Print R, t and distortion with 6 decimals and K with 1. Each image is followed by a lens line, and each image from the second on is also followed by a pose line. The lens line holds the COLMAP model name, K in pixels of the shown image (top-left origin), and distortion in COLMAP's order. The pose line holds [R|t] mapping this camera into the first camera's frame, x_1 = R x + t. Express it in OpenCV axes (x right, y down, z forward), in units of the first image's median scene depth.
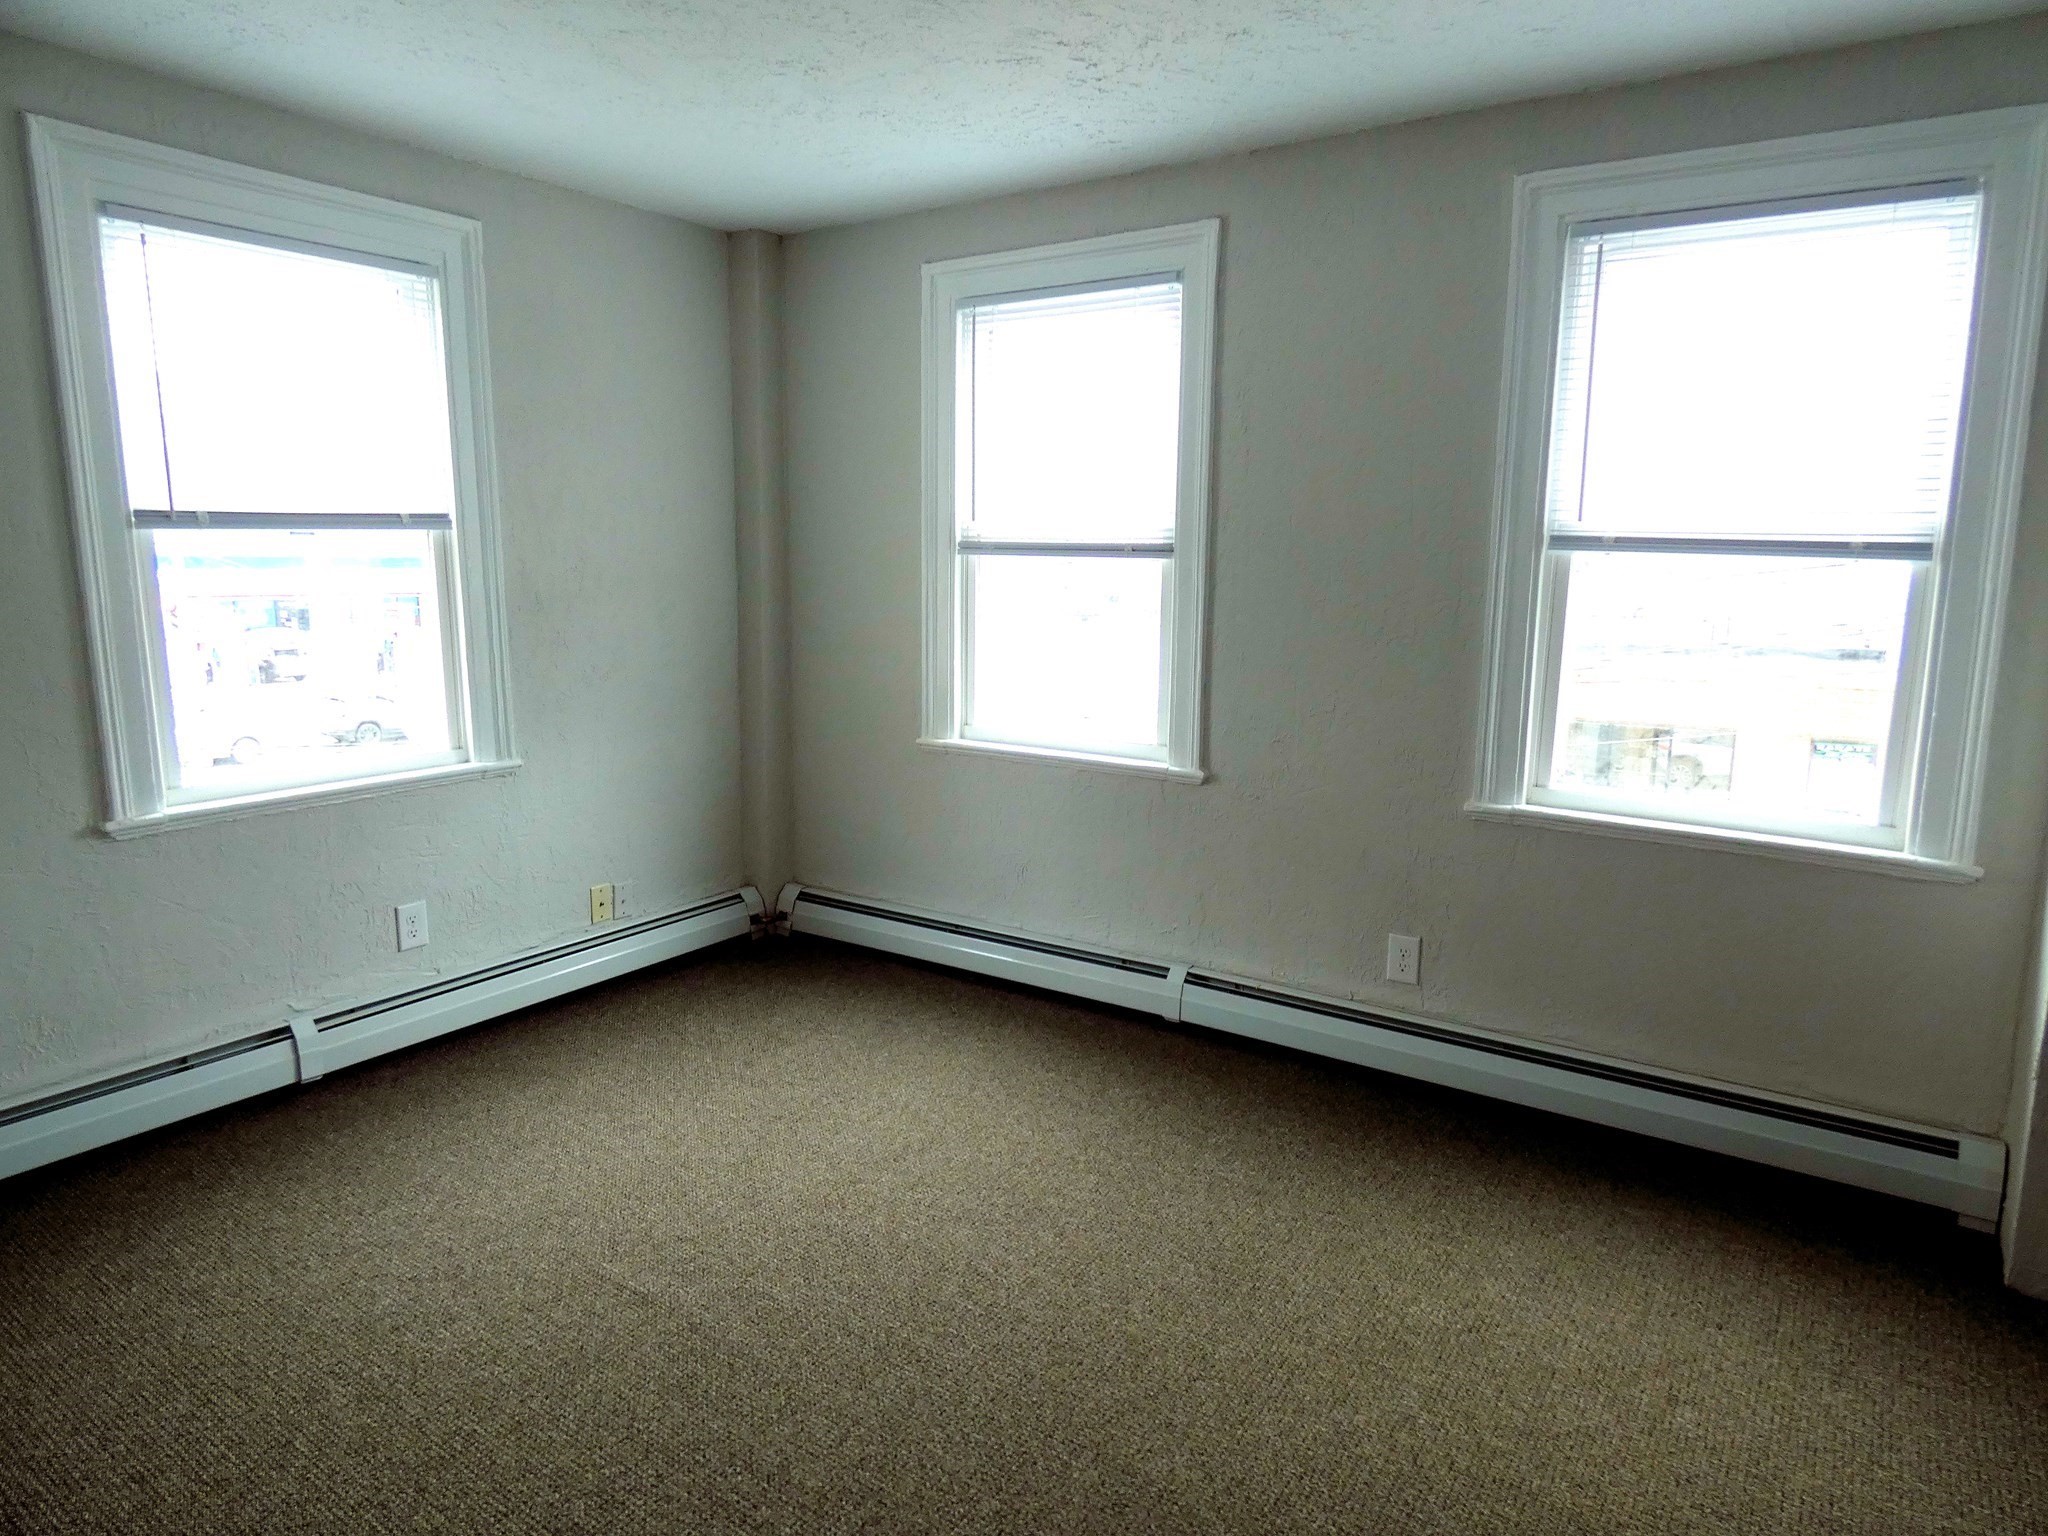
lens RADIAL K [[1223.8, 0, 1028.4], [0, 1223.8, 771.7], [0, 0, 1]] dist [0.002574, 0.003263]
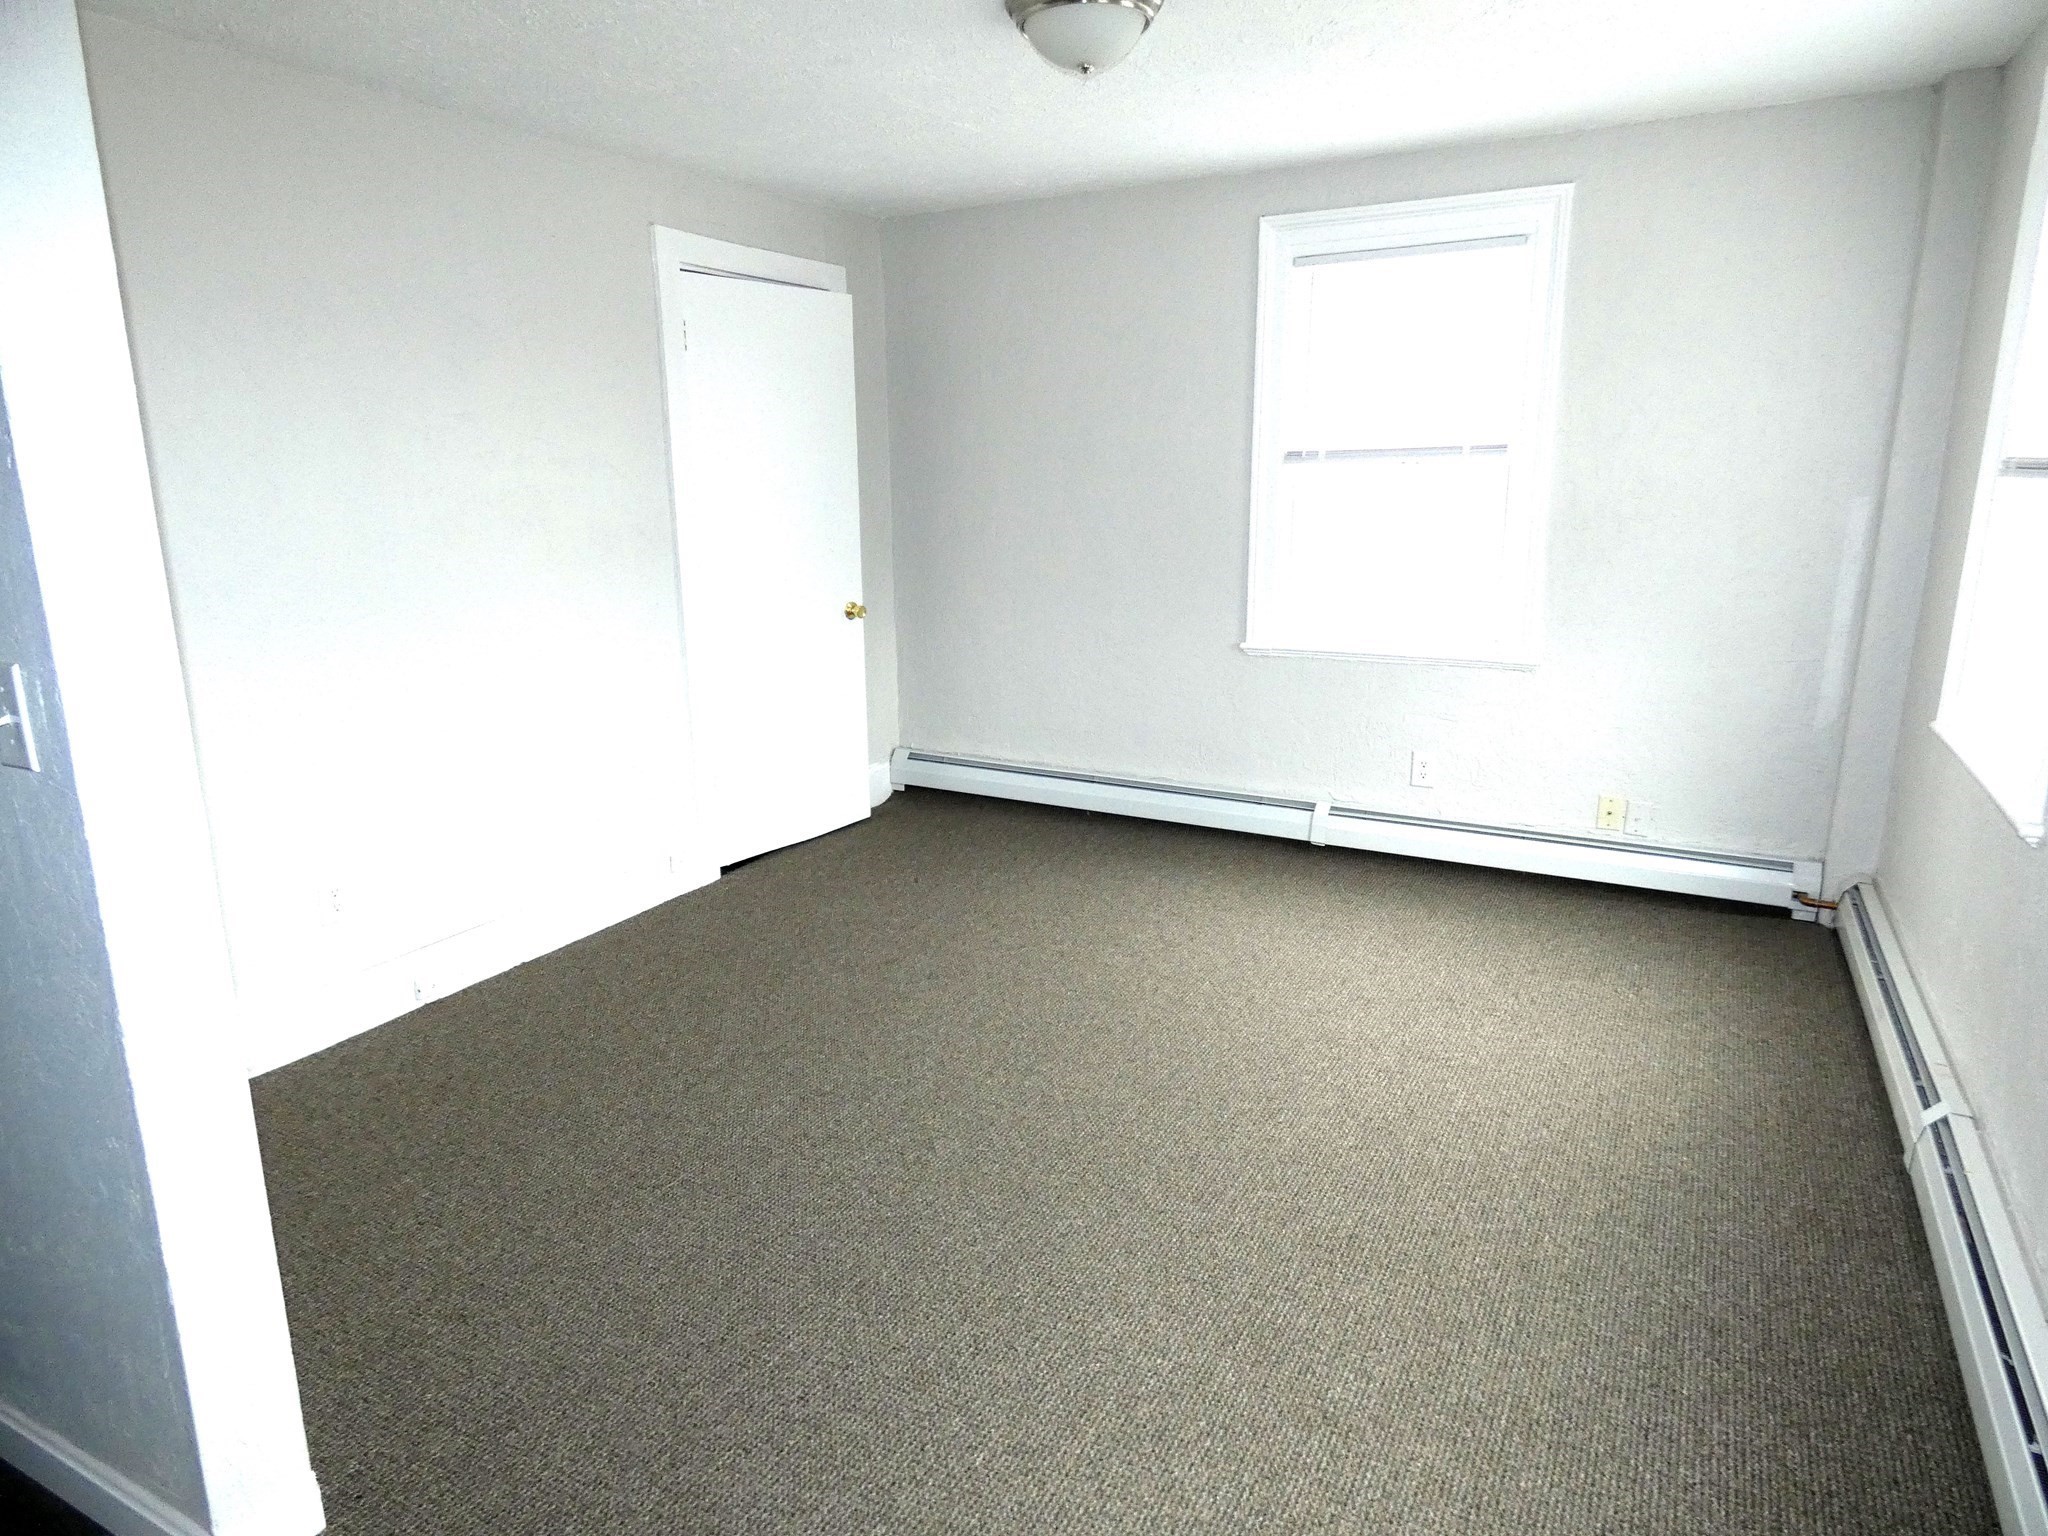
lens RADIAL K [[1223.8, 0, 1023.8], [0, 1223.8, 767.1], [0, 0, 1]] dist [0.002574, 0.003263]
pose [[0.093402, 0.227211, -0.969356, 0.777364], [-0.165426, 0.963621, 0.209927, -0.085727], [0.981789, 0.140749, 0.127591, 0.457475]]
